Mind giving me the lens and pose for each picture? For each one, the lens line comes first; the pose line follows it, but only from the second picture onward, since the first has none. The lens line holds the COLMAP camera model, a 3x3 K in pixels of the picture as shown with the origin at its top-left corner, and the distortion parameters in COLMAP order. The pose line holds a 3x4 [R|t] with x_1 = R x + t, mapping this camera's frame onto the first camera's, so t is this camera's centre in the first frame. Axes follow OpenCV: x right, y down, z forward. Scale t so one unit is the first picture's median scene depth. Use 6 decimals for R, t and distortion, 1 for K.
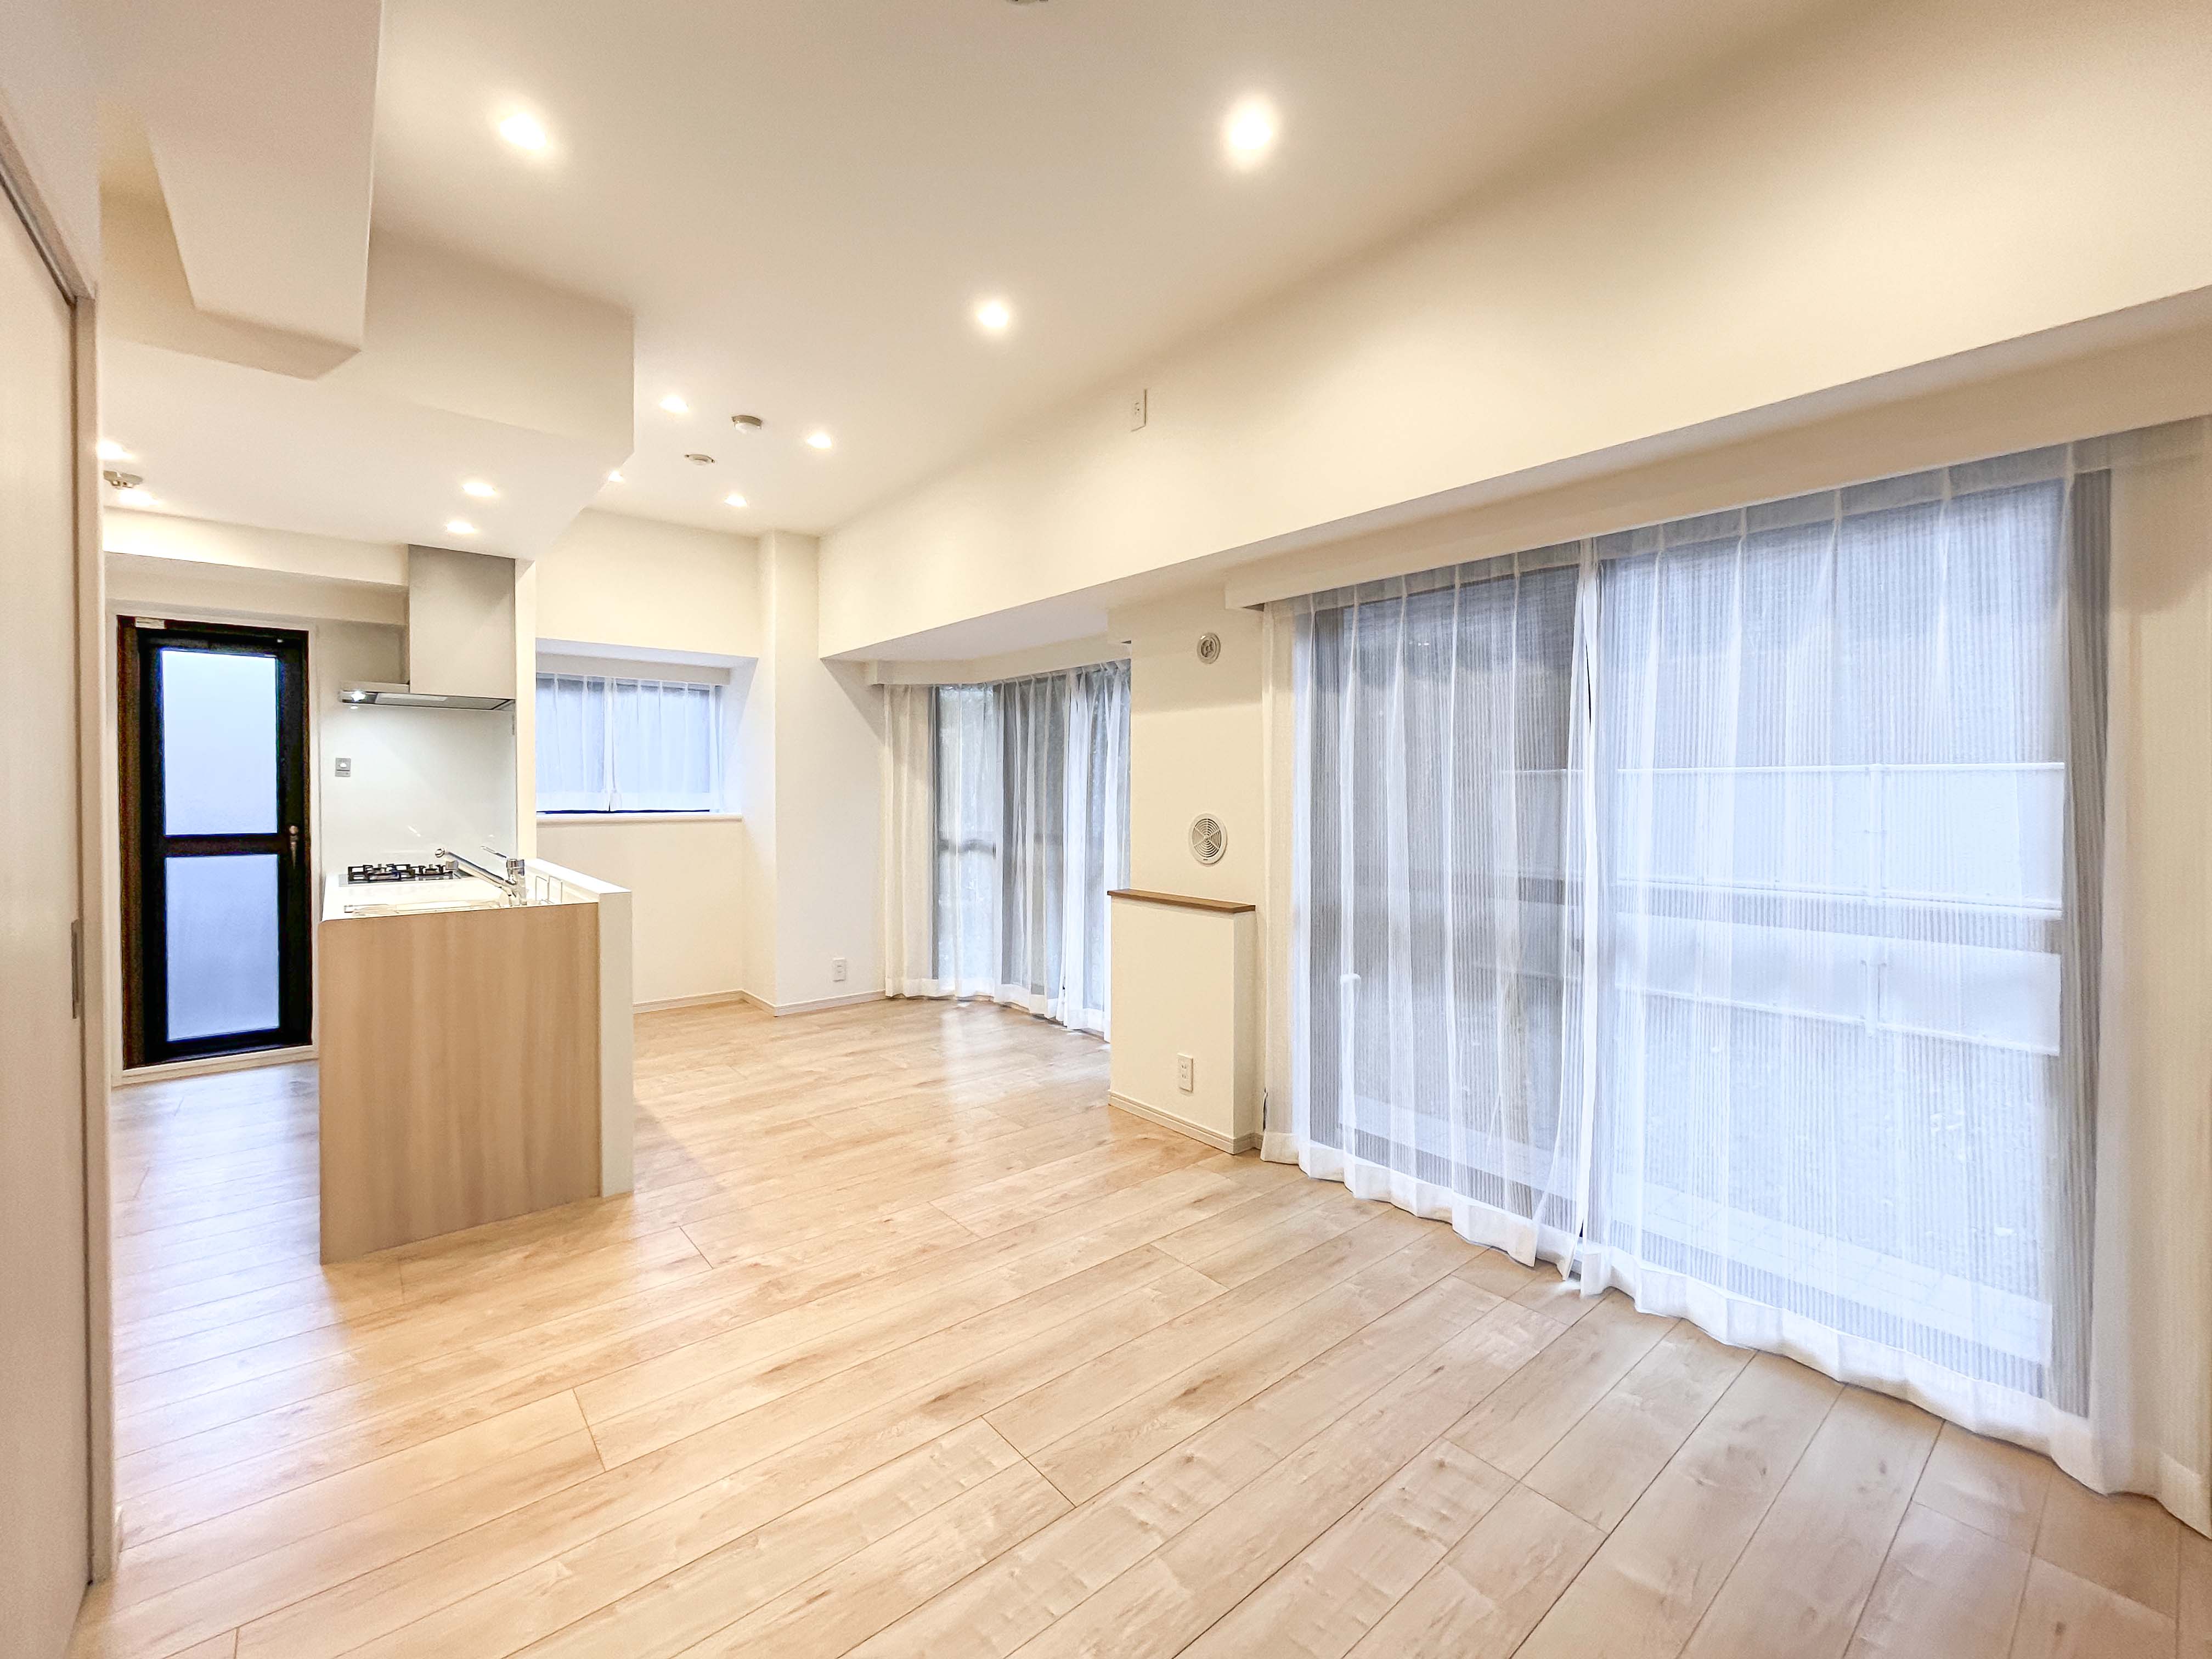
lens RADIAL K [[918.4, 0, 1100.6], [0, 918.4, 816.0], [0, 0, 1]] dist [0.002203, 0.001588]
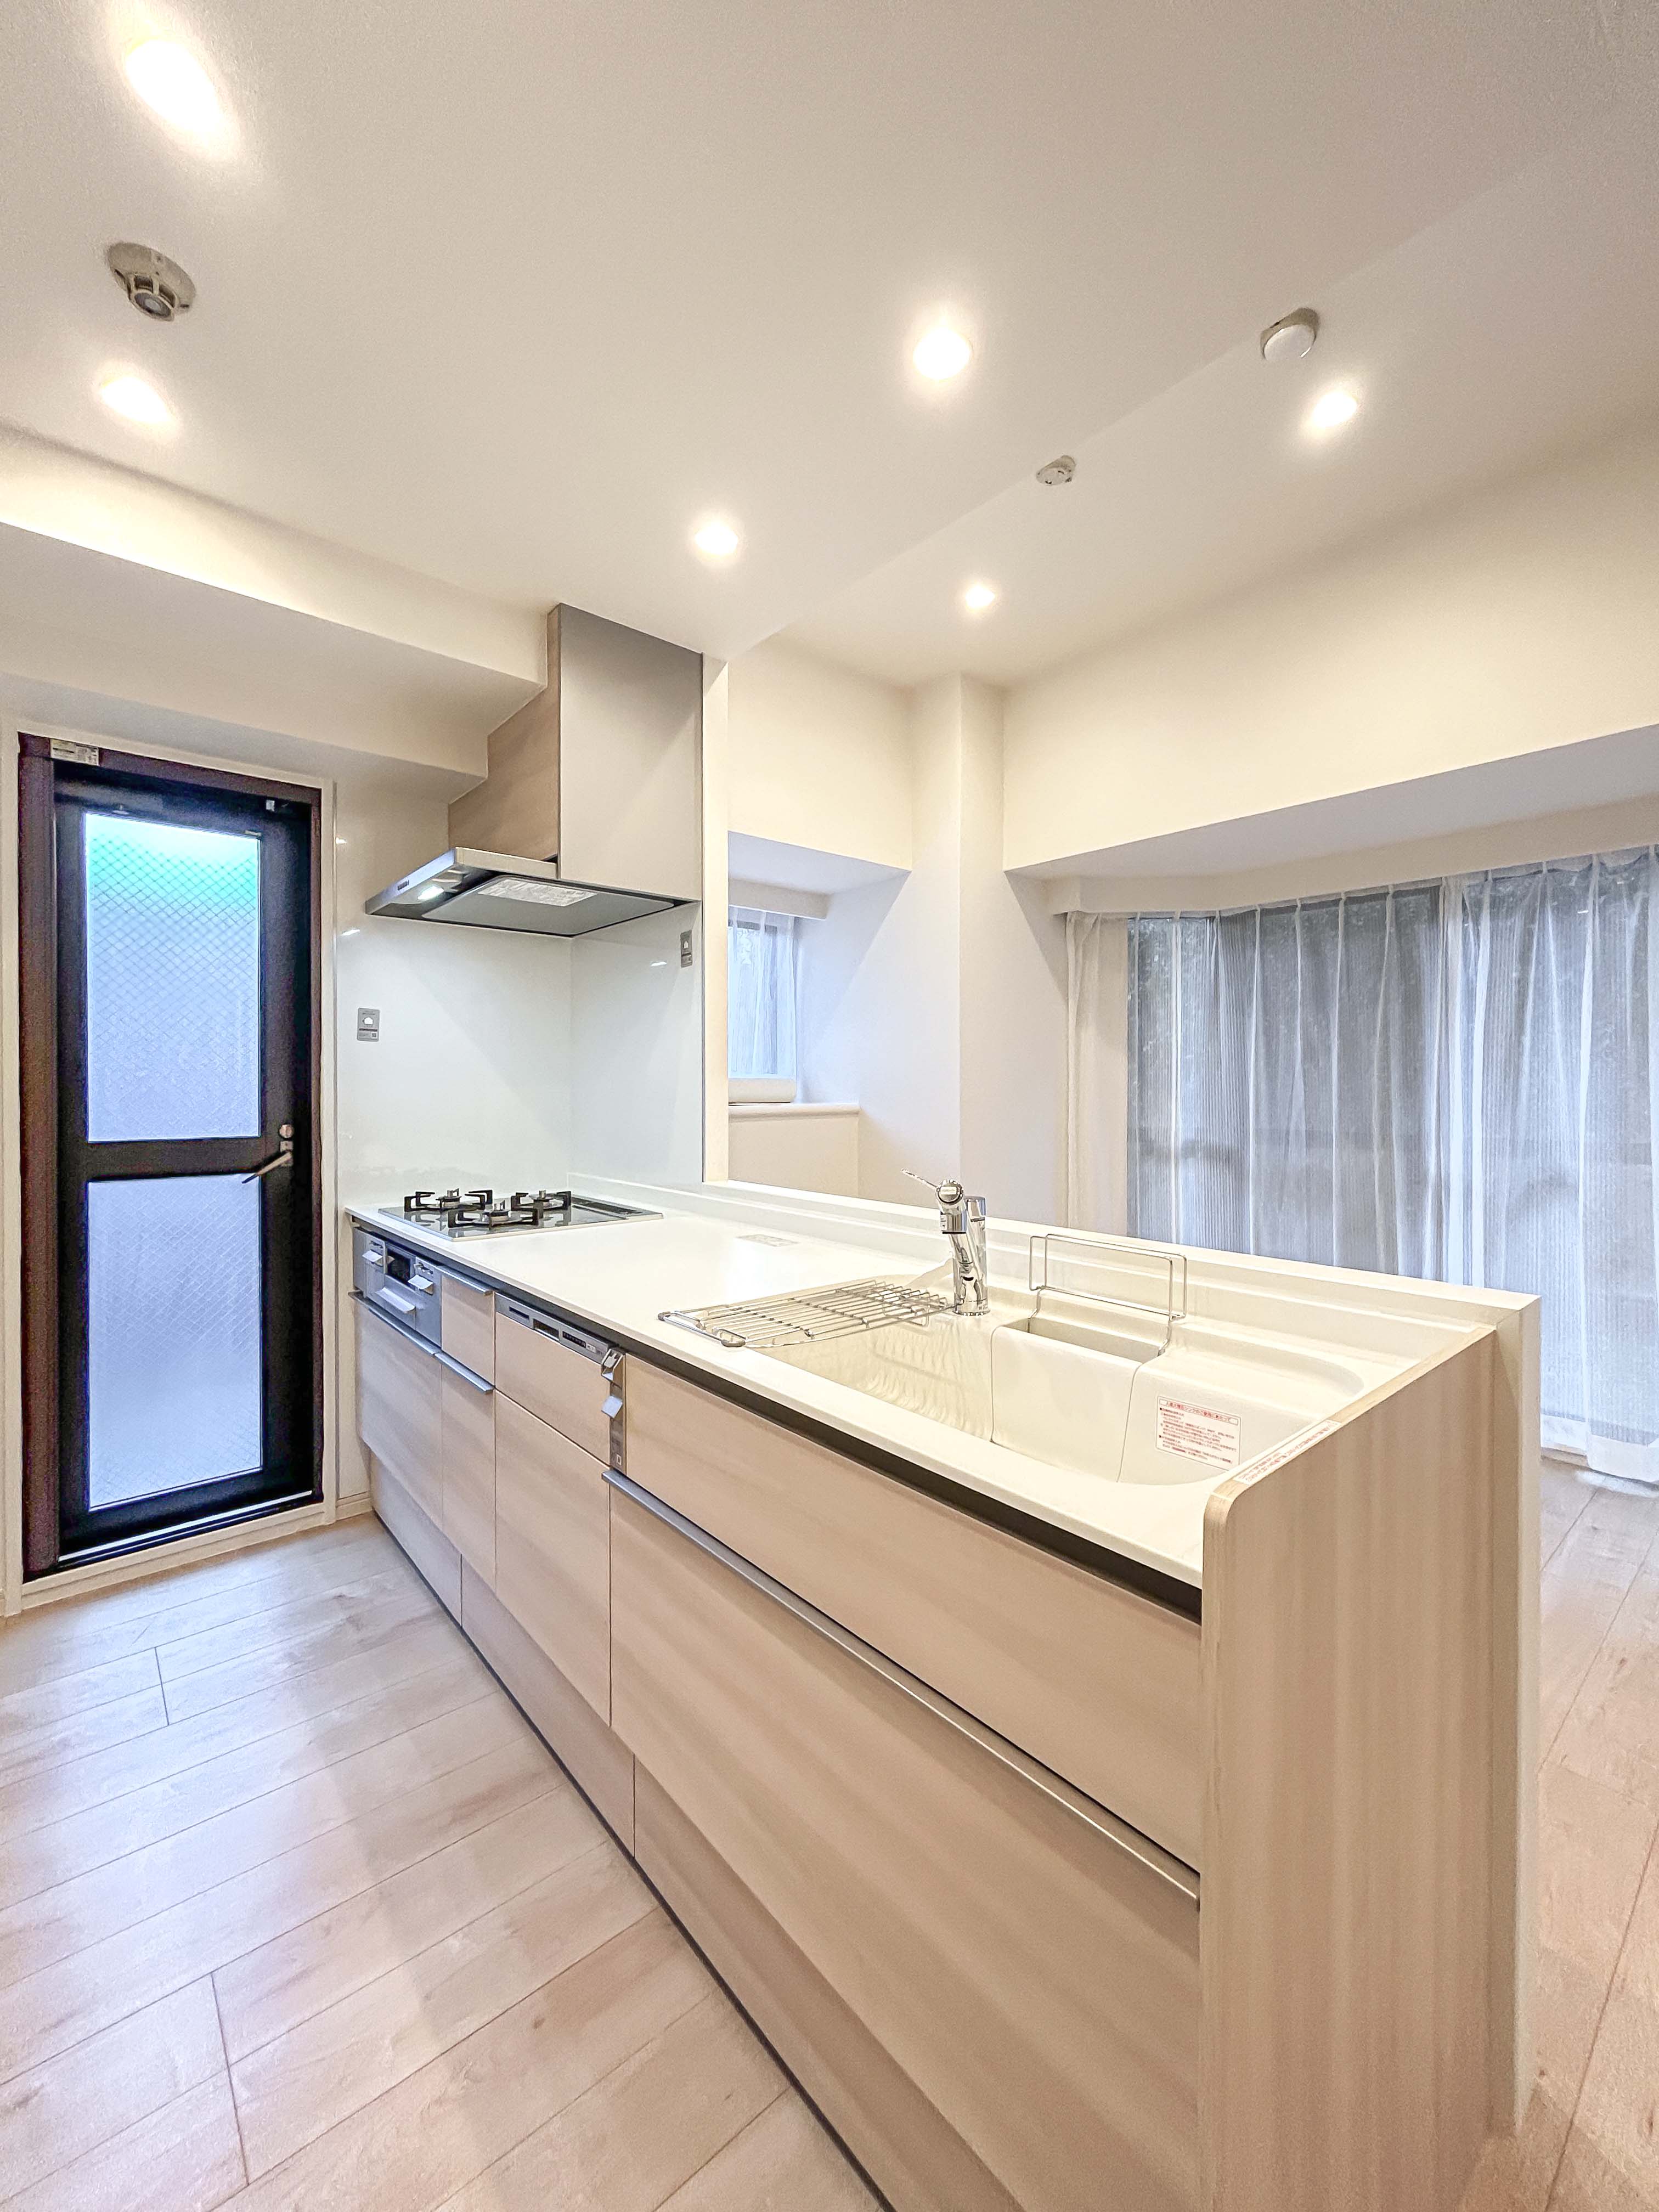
lens RADIAL K [[918.4, 0, 842.0], [0, 918.4, 1104.1], [0, 0, 1]] dist [0.002203, 0.001588]
pose [[0.999872, -0.002634, 0.015766, -0.589108], [0.002701, 0.999988, -0.004188, 0.001076], [-0.015754, 0.004230, 0.999867, 0.452891]]
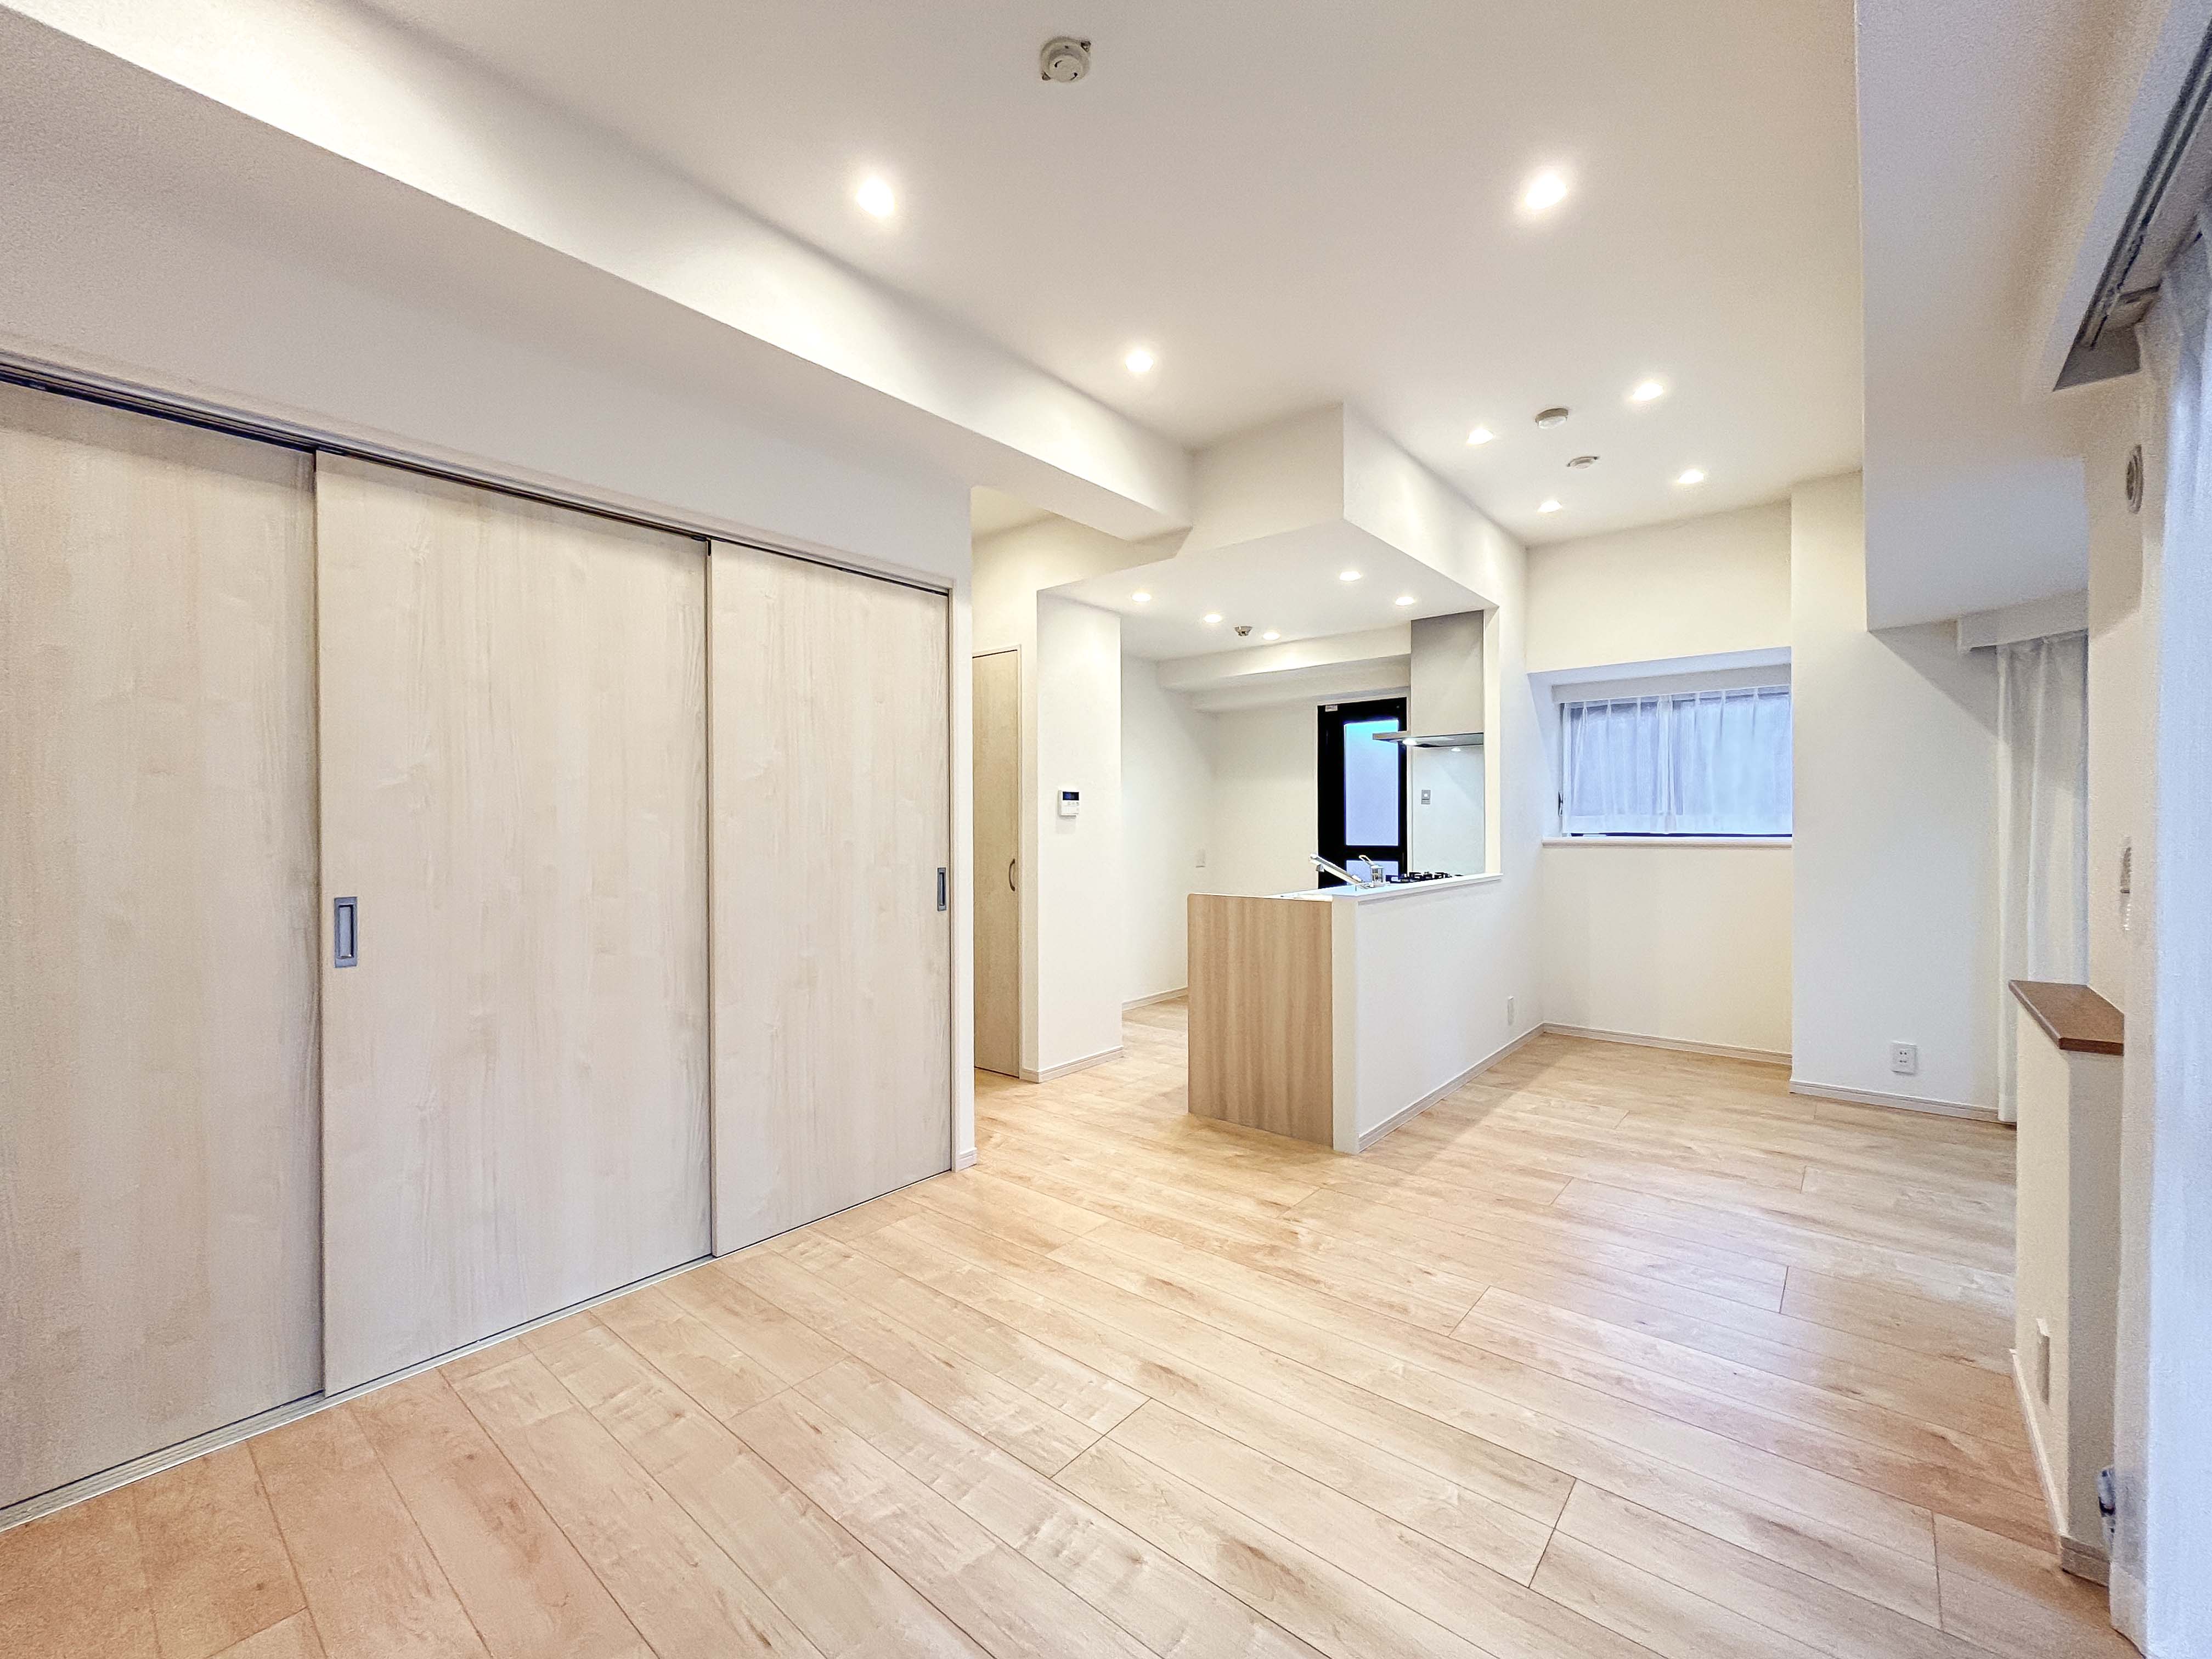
lens RADIAL K [[918.4, 0, 1108.6], [0, 918.4, 816.9], [0, 0, 1]] dist [0.002203, 0.001588]
pose [[0.182573, -0.013550, -0.983099, 0.419901], [-0.022267, 0.999592, -0.017913, 0.010167], [0.982940, 0.025161, 0.182197, 0.356251]]
